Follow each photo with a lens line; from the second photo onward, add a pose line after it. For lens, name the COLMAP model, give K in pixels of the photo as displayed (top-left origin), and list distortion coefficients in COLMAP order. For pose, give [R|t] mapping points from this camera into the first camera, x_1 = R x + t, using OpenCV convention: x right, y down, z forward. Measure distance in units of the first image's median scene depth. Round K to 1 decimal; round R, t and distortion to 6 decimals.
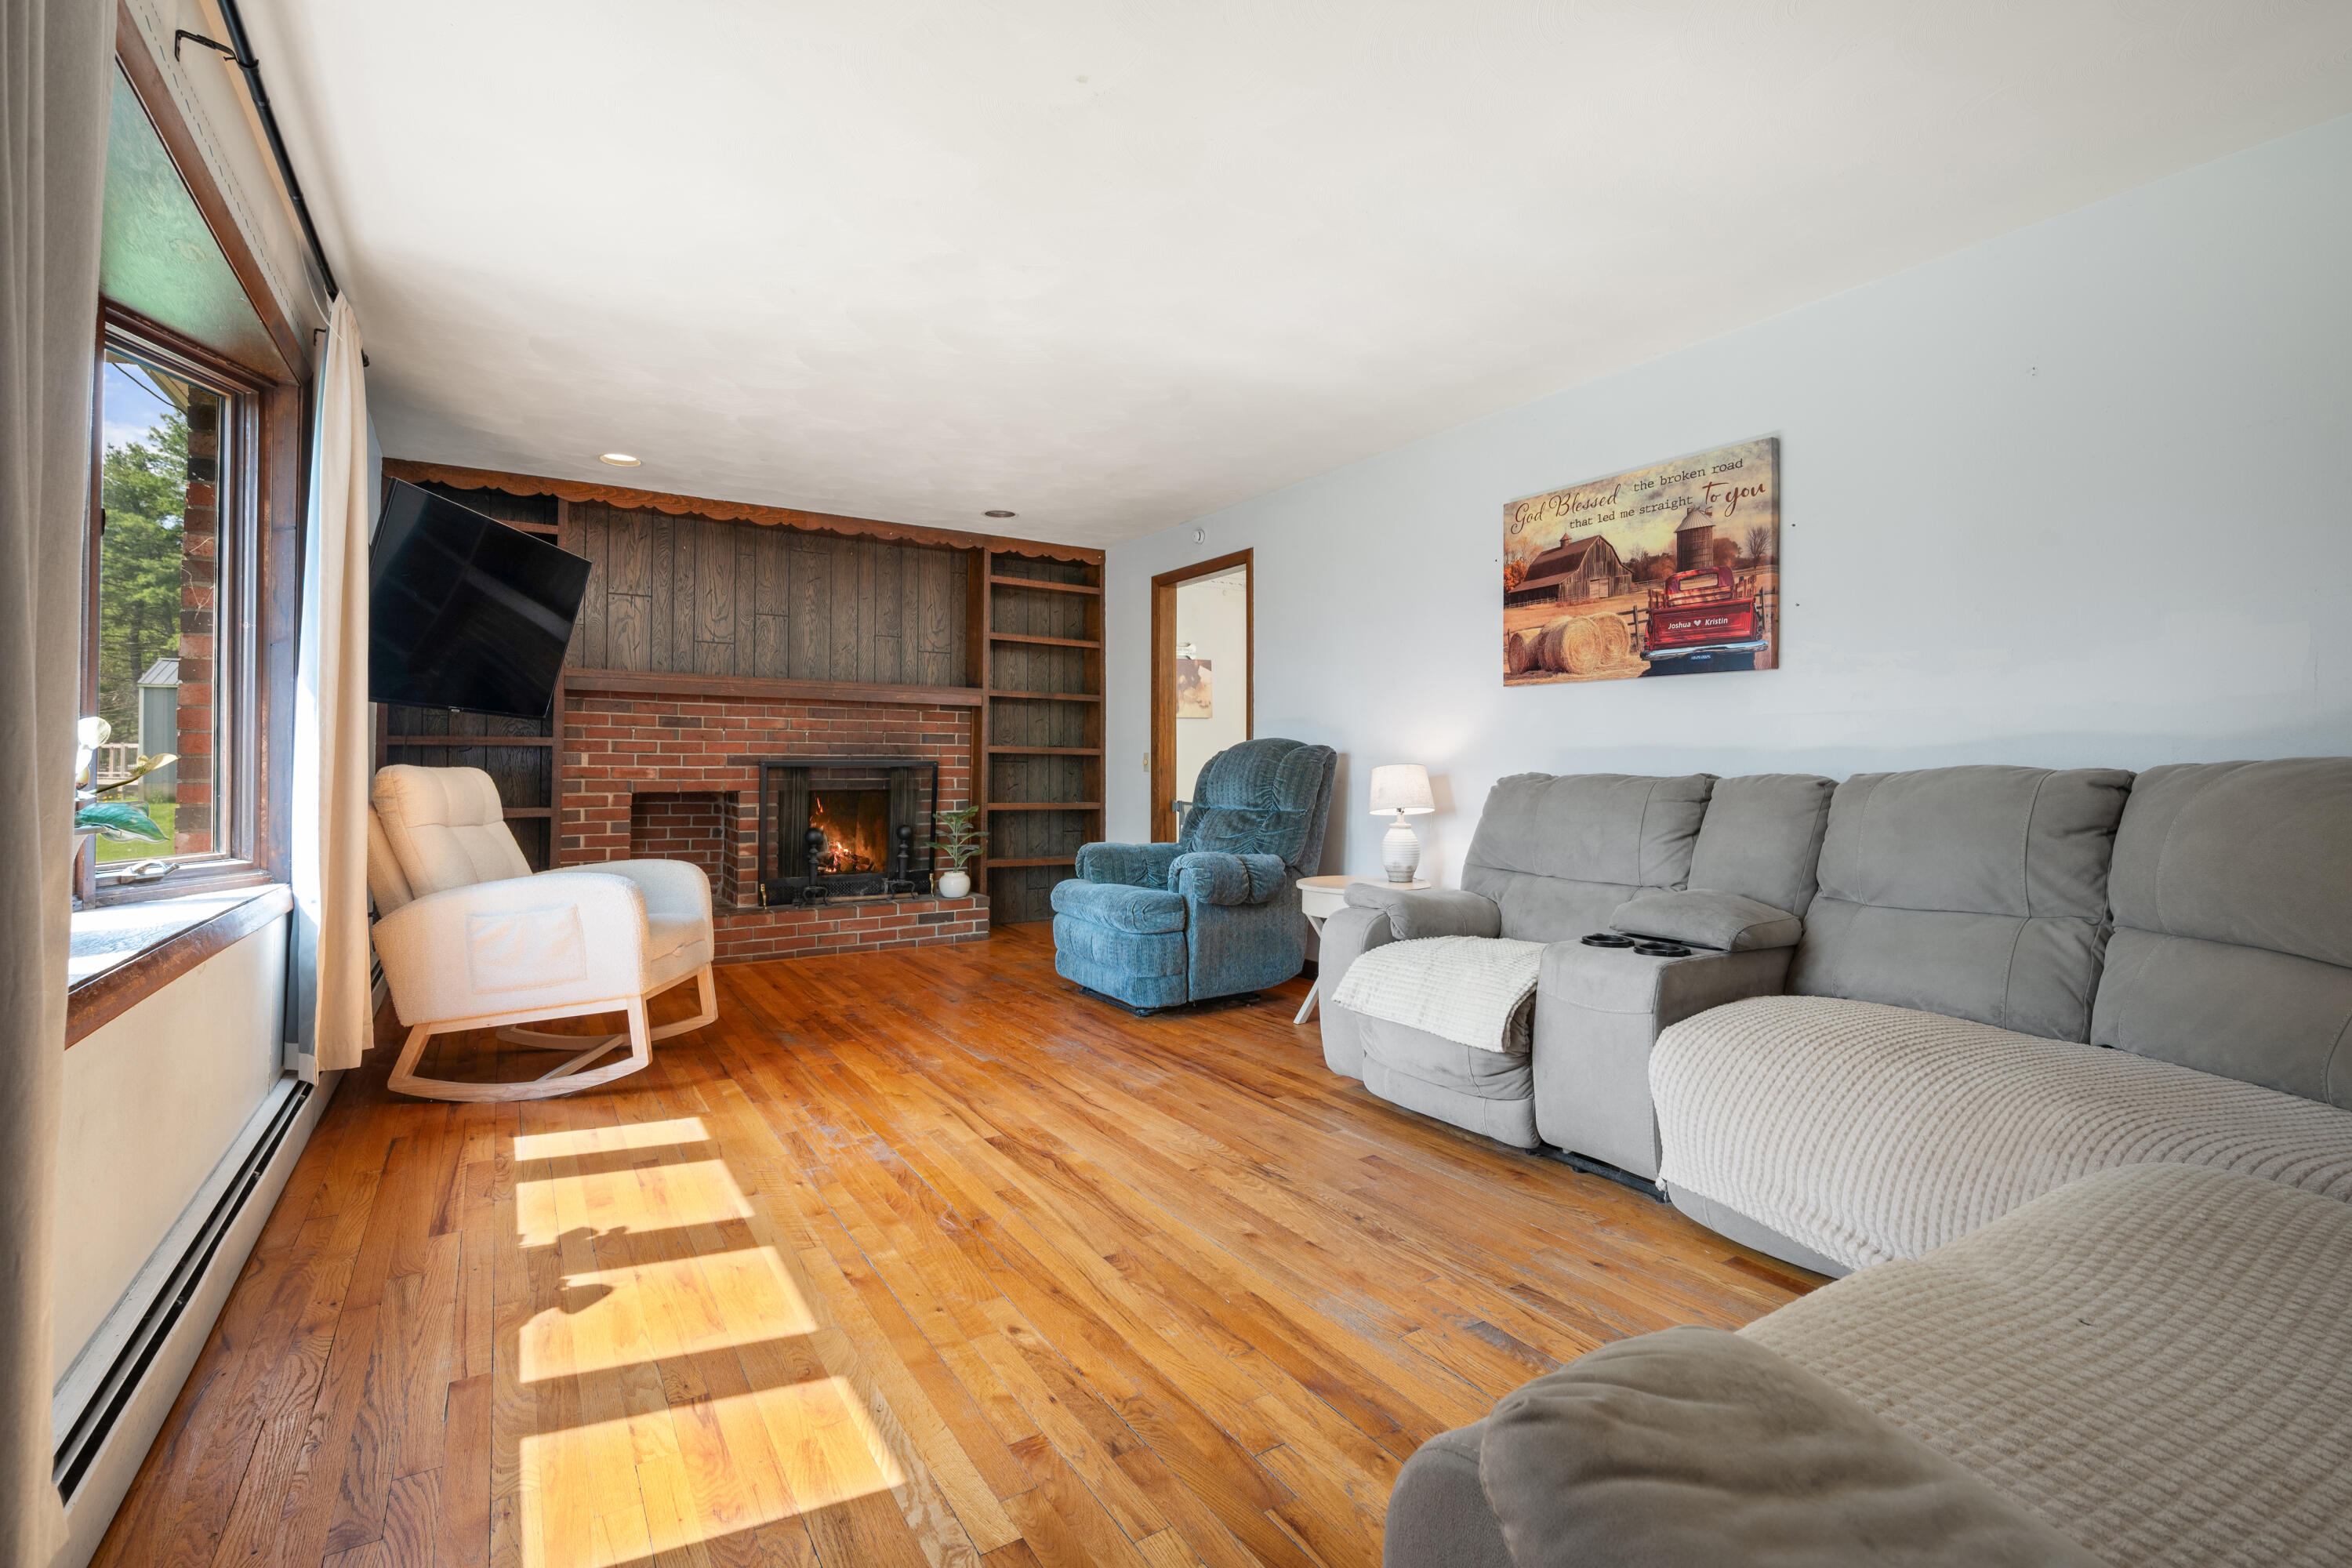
lens RADIAL K [[1059.5, 0, 1176.0], [0, 1059.5, 754.1], [0, 0, 1]] dist [-0.000205, -0.000207]
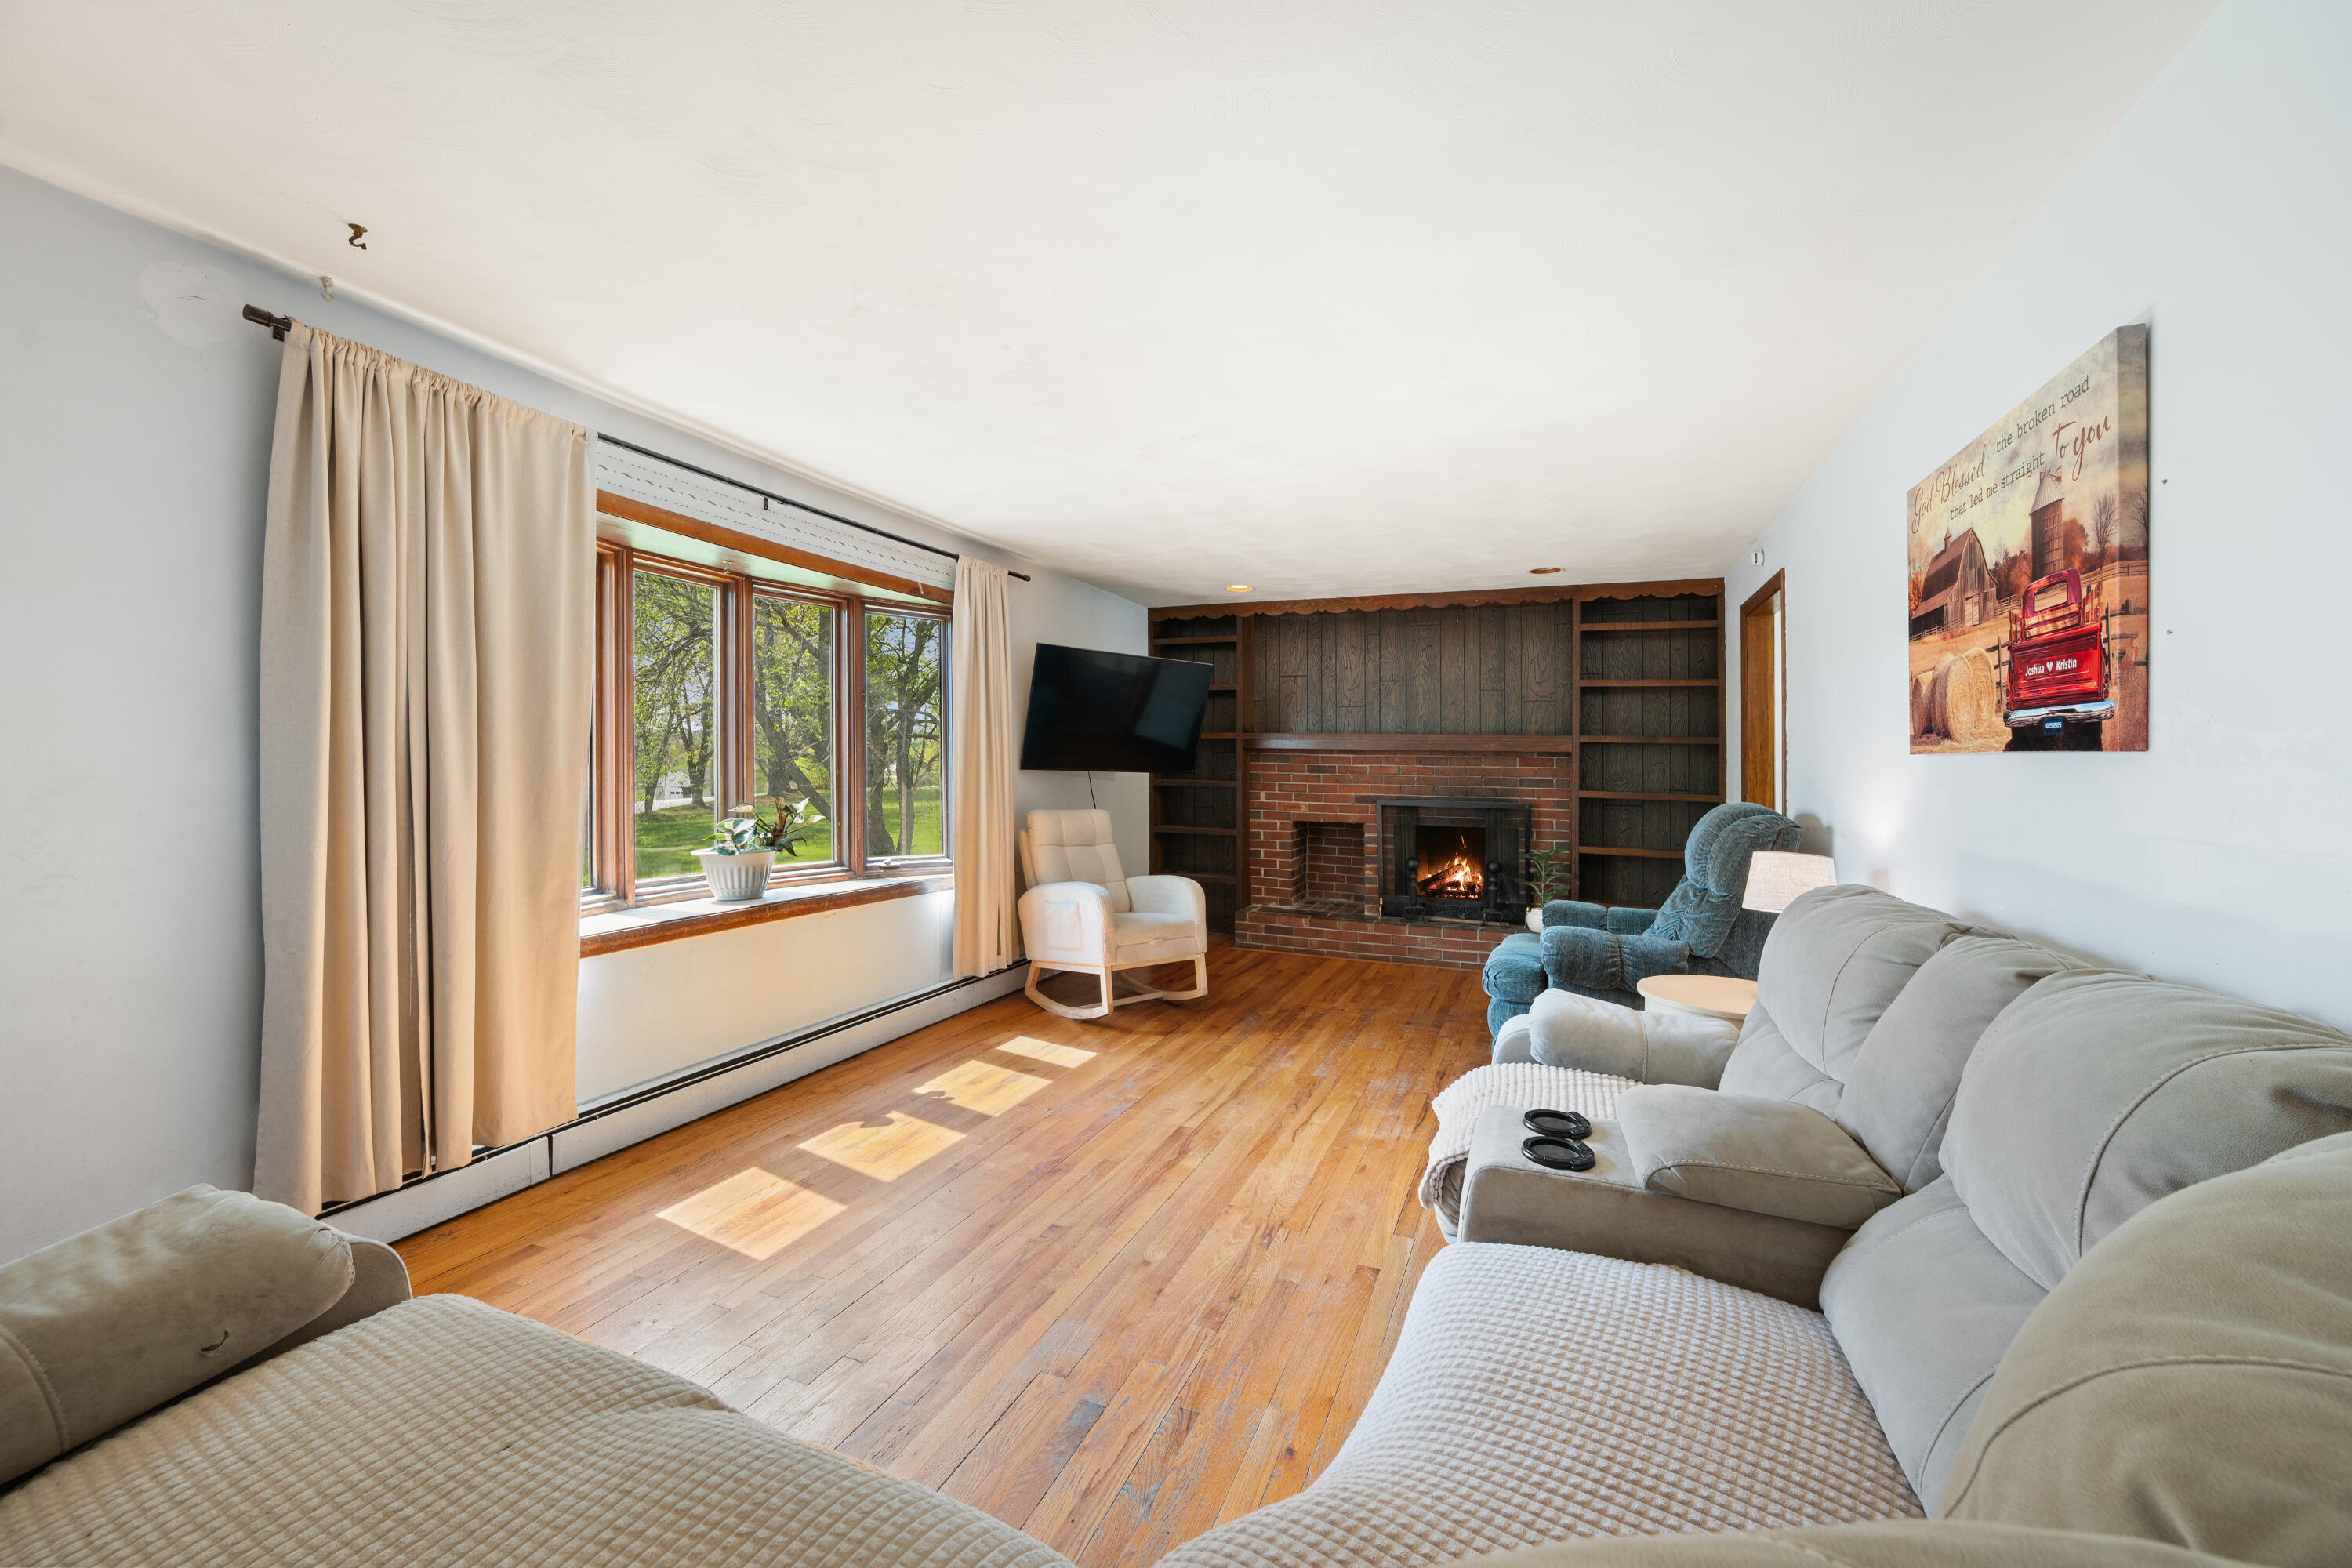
lens RADIAL K [[931.1, 0, 1176.0], [0, 931.1, 784.0], [0, 0, 1]] dist [0.002091, -0.000065]
pose [[0.576752, 0.022561, -0.816608, 0.632567], [-0.001399, 0.999644, 0.026629, -0.071305], [0.816918, -0.014216, 0.576579, 0.302229]]
